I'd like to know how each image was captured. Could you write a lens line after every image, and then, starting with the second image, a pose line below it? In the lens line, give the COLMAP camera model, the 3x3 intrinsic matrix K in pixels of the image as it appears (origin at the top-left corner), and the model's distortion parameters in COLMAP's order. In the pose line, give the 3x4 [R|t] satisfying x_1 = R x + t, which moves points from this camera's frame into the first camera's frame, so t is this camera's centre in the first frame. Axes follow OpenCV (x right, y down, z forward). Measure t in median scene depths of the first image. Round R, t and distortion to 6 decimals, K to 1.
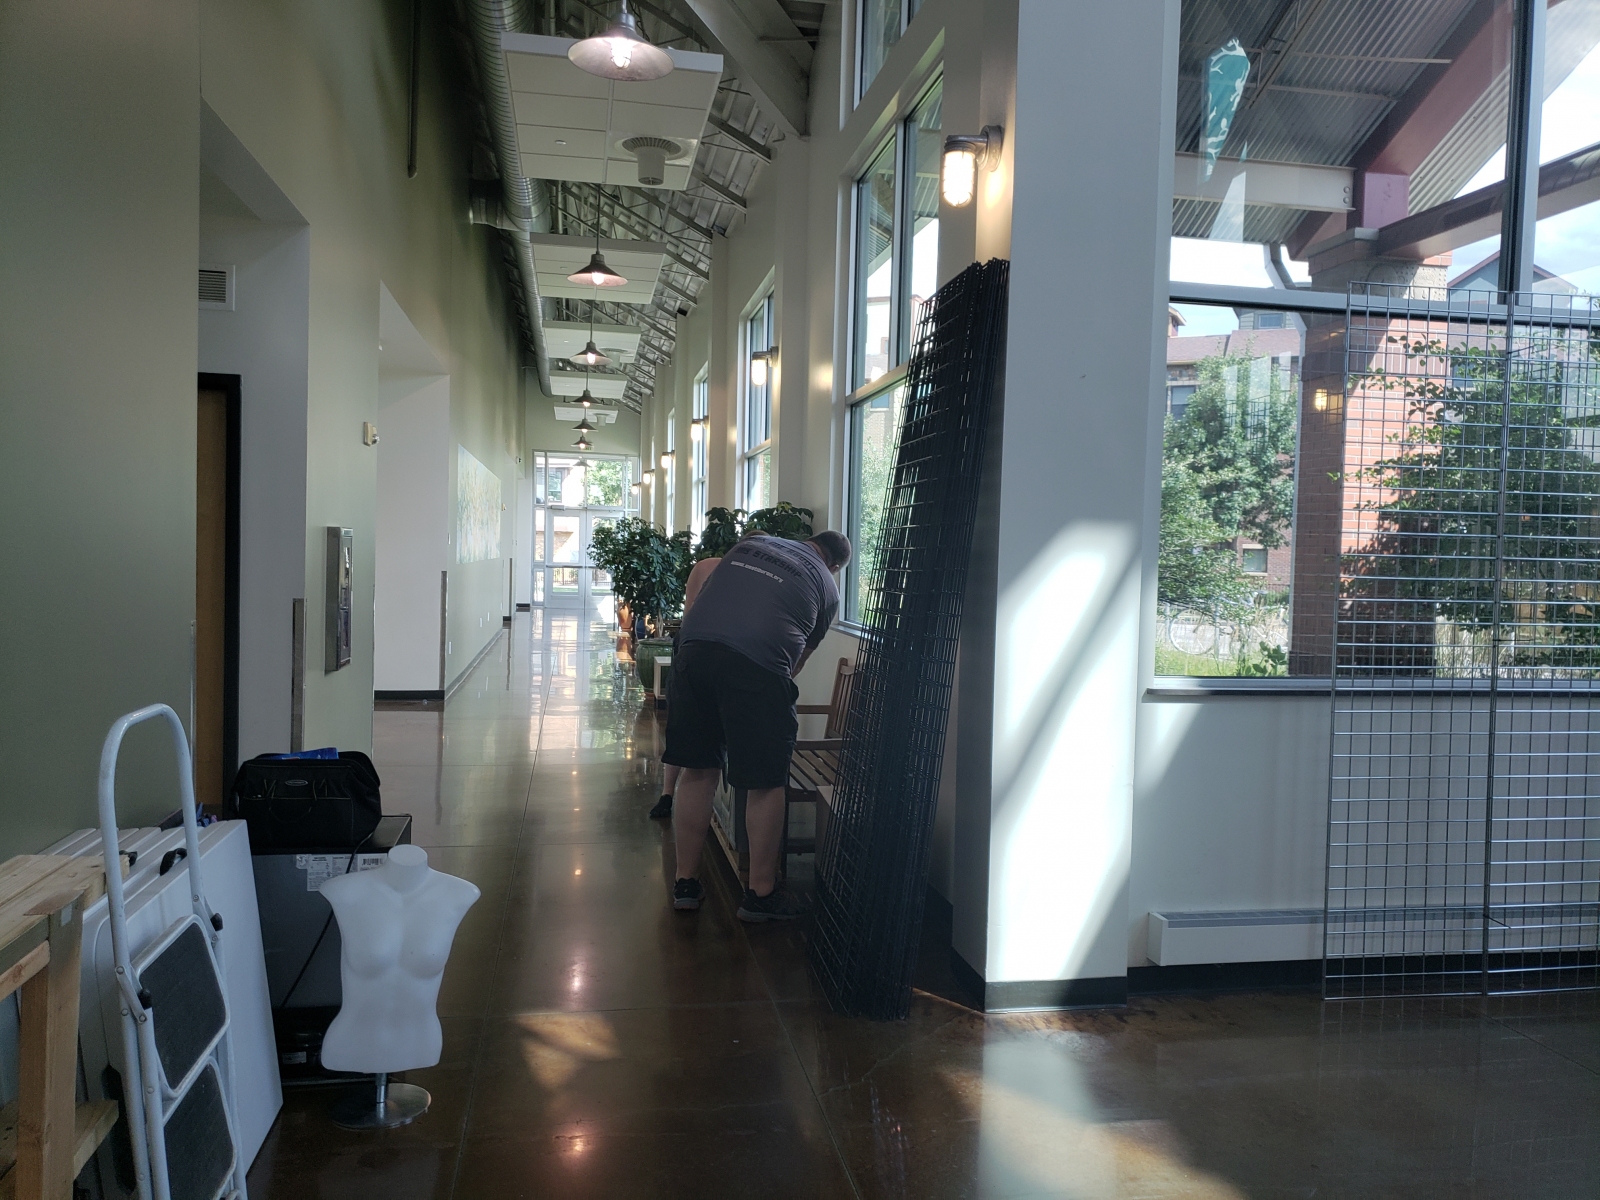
lens RADIAL K [[1272.9, 0, 829.7], [0, 1272.9, 610.3], [0, 0, 1]] dist [0.040976, -0.018718]
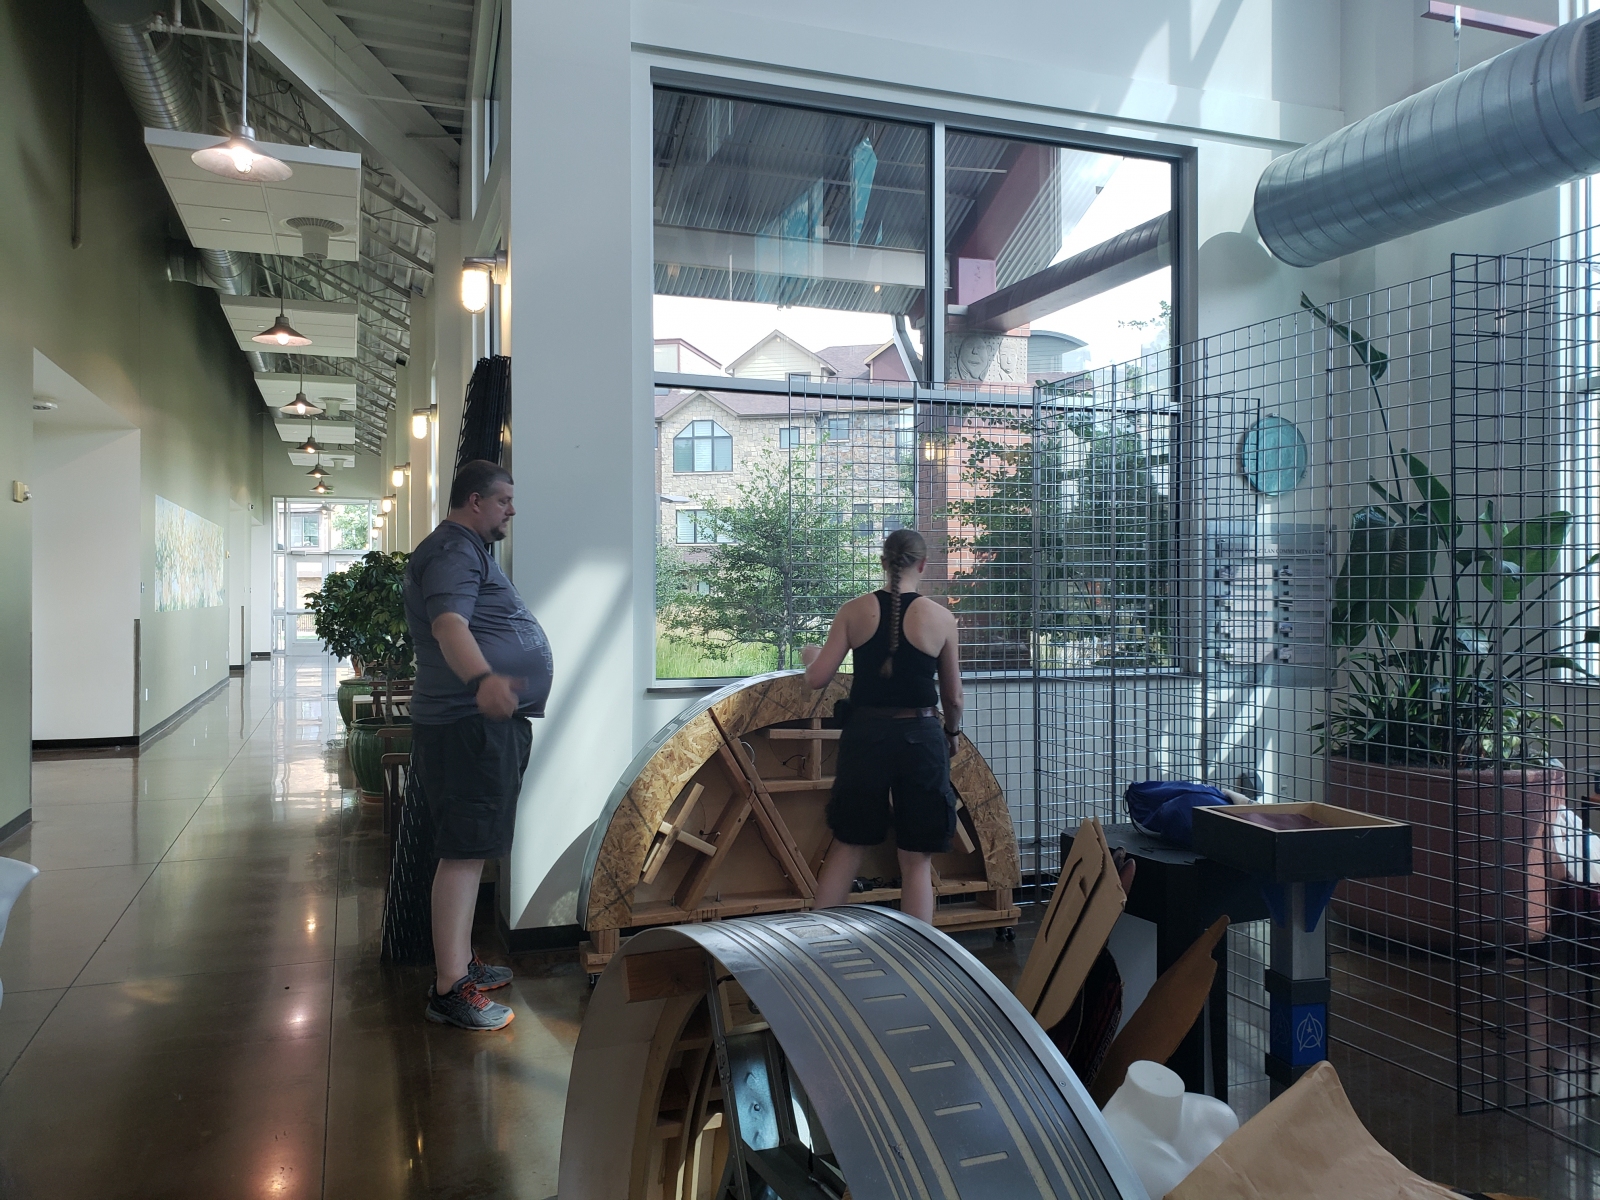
lens RADIAL K [[1272.9, 0, 814.7], [0, 1272.9, 594.8], [0, 0, 1]] dist [0.040976, -0.018718]
pose [[0.988174, -0.025934, 0.151127, 0.102997], [0.032194, 0.998716, -0.039122, 0.010005], [-0.149918, 0.043524, 0.987740, -0.125593]]
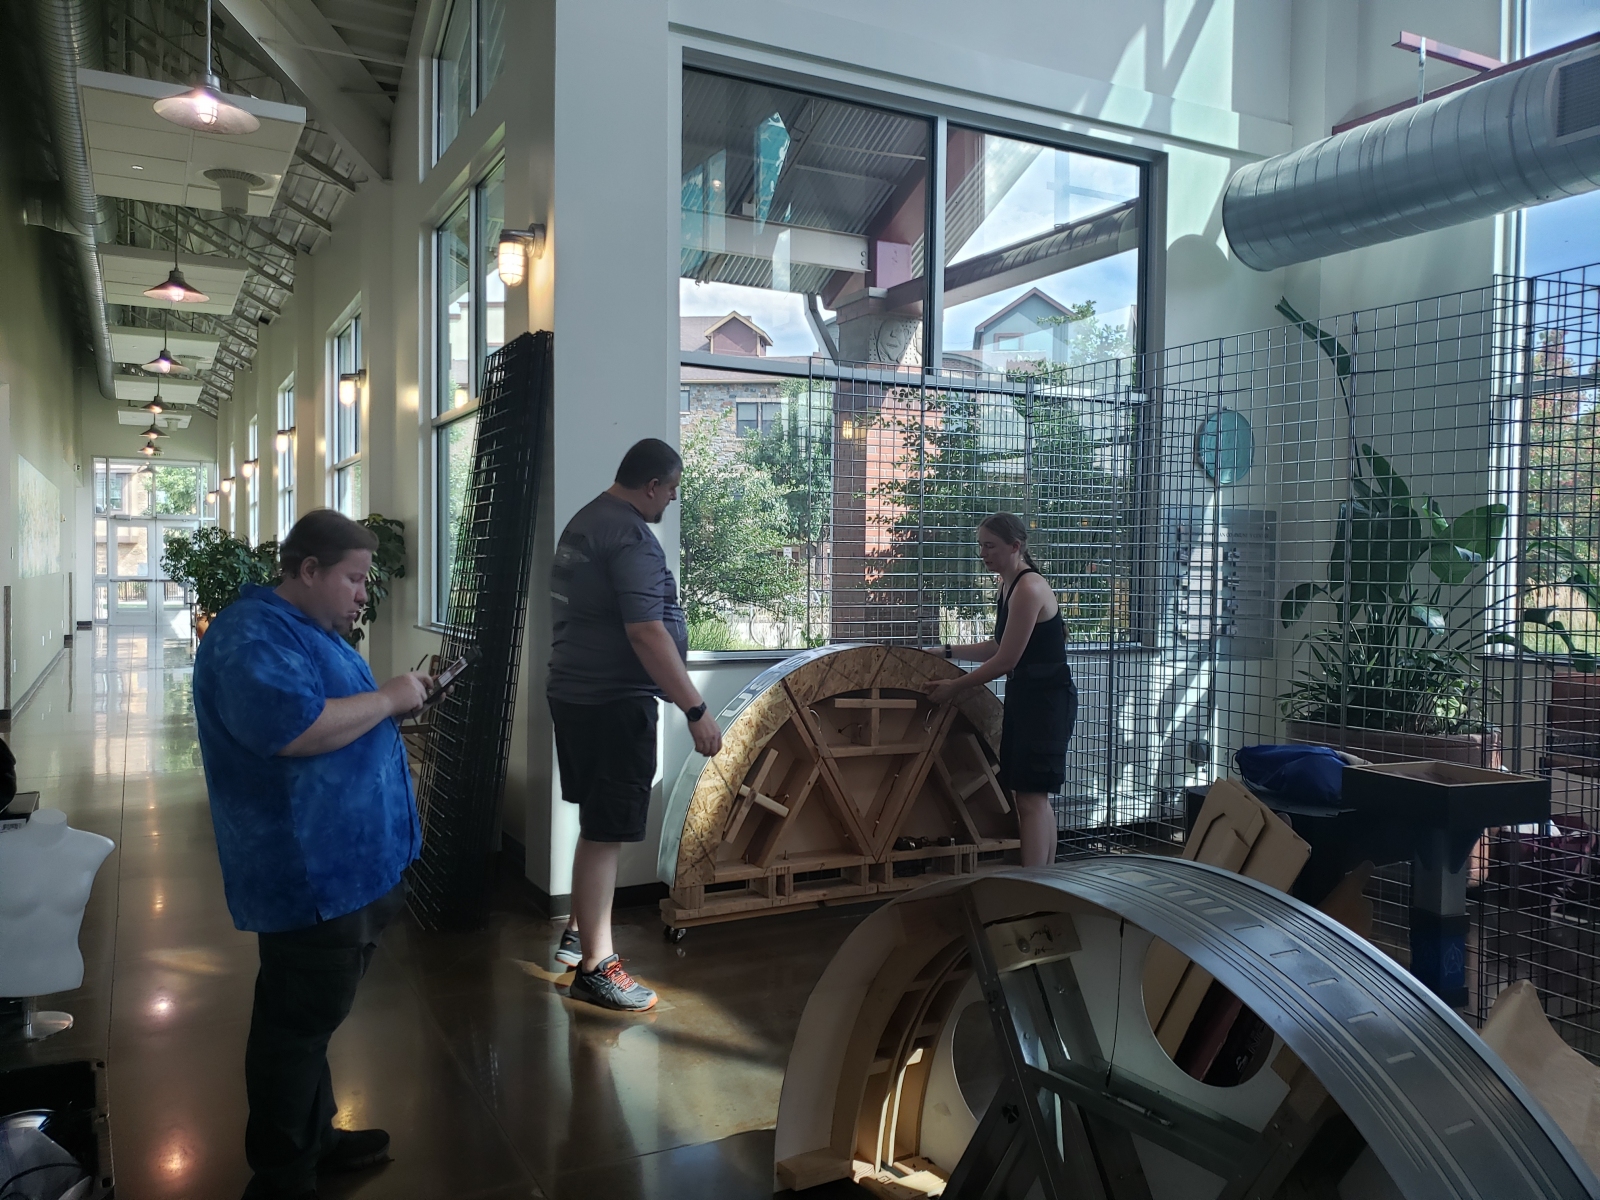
lens RADIAL K [[1272.9, 0, 789.3], [0, 1272.9, 613.1], [0, 0, 1]] dist [0.040976, -0.018718]
pose [[0.962708, -0.022054, 0.269642, 0.006923], [0.023320, 0.999727, -0.001494, 0.008035], [-0.269535, 0.007726, 0.962960, -0.130422]]
